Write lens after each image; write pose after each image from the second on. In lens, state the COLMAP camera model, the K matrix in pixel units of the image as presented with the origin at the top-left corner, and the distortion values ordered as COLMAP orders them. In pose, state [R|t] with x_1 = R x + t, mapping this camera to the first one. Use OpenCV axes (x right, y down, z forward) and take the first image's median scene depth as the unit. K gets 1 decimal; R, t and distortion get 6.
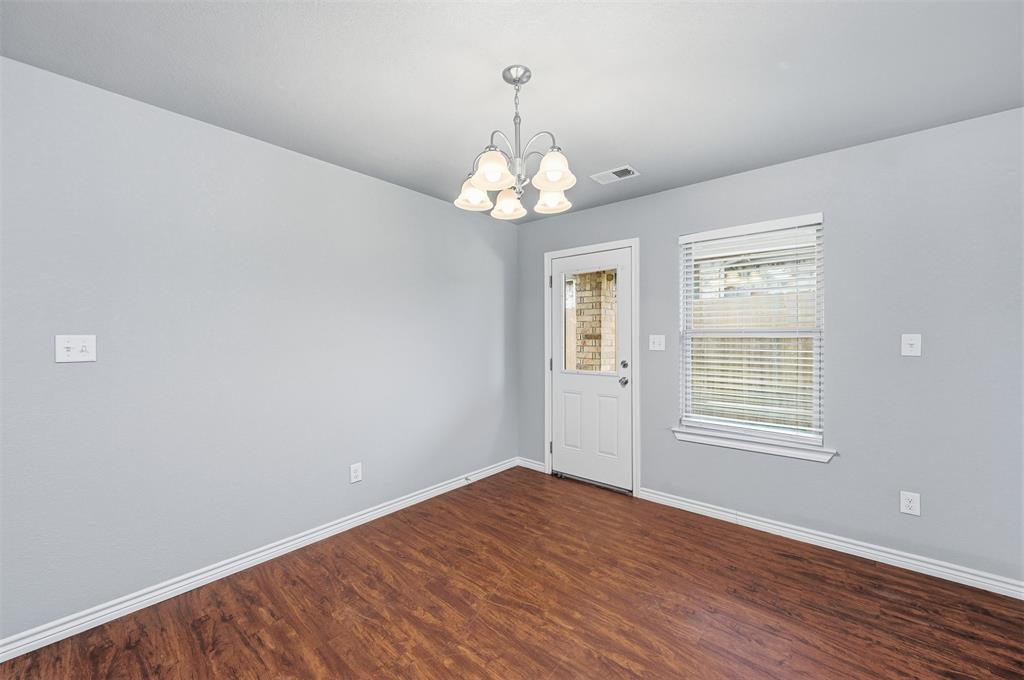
lens RADIAL K [[404.6, 0, 516.0], [0, 404.6, 338.2], [0, 0, 1]] dist [-0.001412, 0.000056]
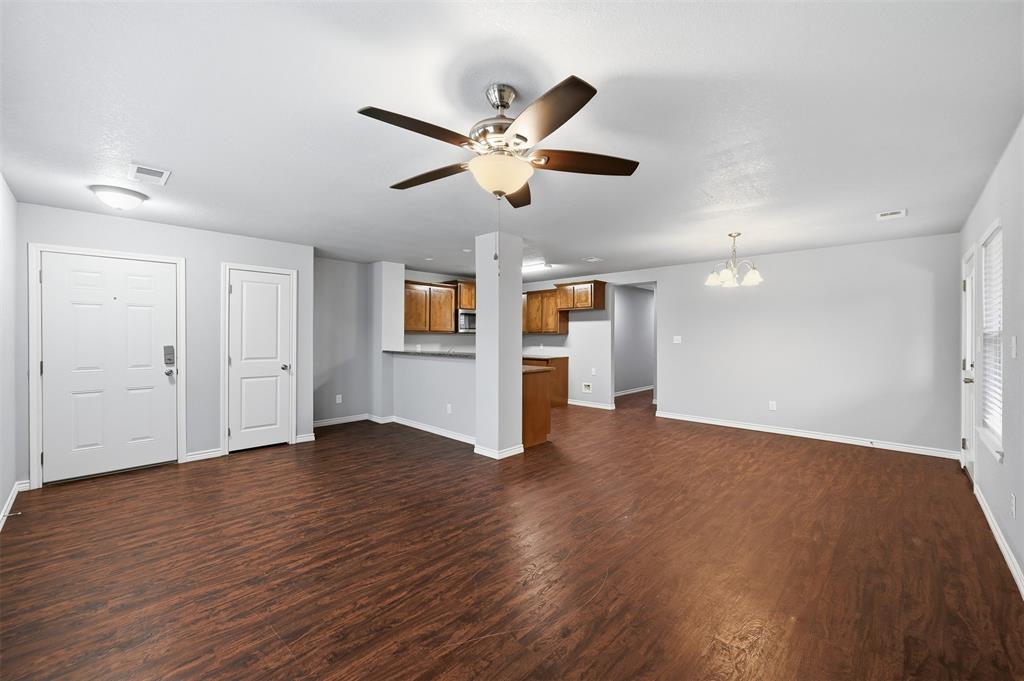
lens RADIAL K [[404.6, 0, 516.0], [0, 404.6, 338.7], [0, 0, 1]] dist [-0.001412, 0.000056]
pose [[-0.060377, 0.008732, -0.998137, 2.461203], [-0.009520, 0.999911, 0.009324, 0.000359], [0.998130, 0.010065, -0.060288, -0.203300]]
